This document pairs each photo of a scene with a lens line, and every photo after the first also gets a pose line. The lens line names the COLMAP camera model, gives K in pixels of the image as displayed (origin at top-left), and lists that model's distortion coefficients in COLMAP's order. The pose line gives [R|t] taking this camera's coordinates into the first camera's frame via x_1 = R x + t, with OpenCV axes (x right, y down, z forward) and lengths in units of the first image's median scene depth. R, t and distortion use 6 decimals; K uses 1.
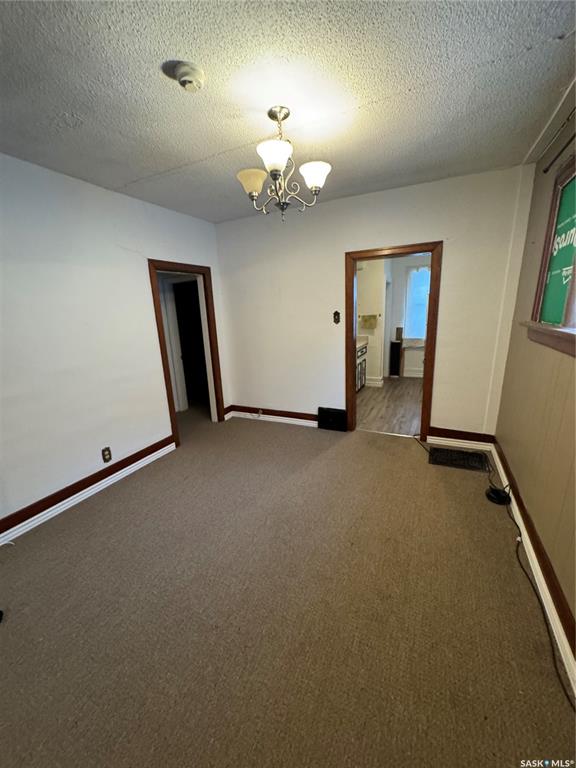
lens RADIAL K [[306.1, 0, 288.0], [0, 306.1, 384.0], [0, 0, 1]] dist [-0.000690, -0.000001]
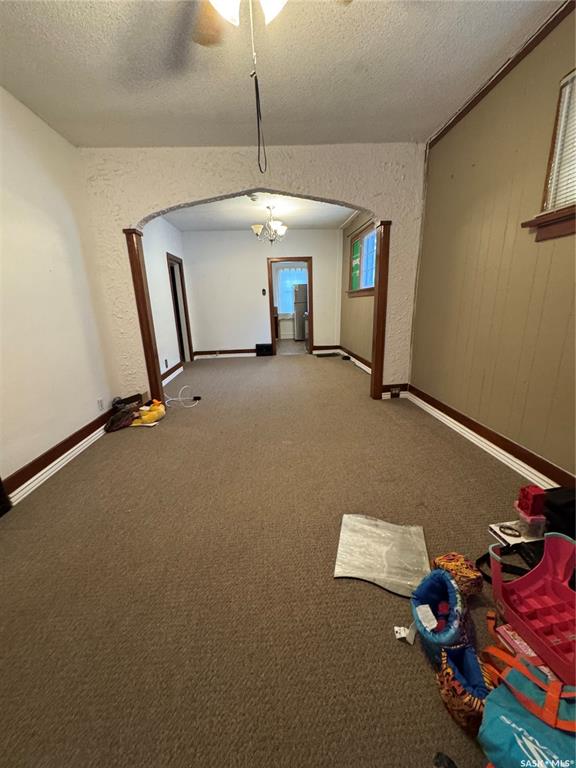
lens RADIAL K [[306.1, 0, 288.0], [0, 306.1, 384.0], [0, 0, 1]] dist [-0.000690, -0.000001]
pose [[0.869531, -0.113196, 0.480732, -0.669028], [0.111526, 0.993241, 0.032149, 0.291457], [-0.481122, 0.025660, 0.876278, -0.683484]]
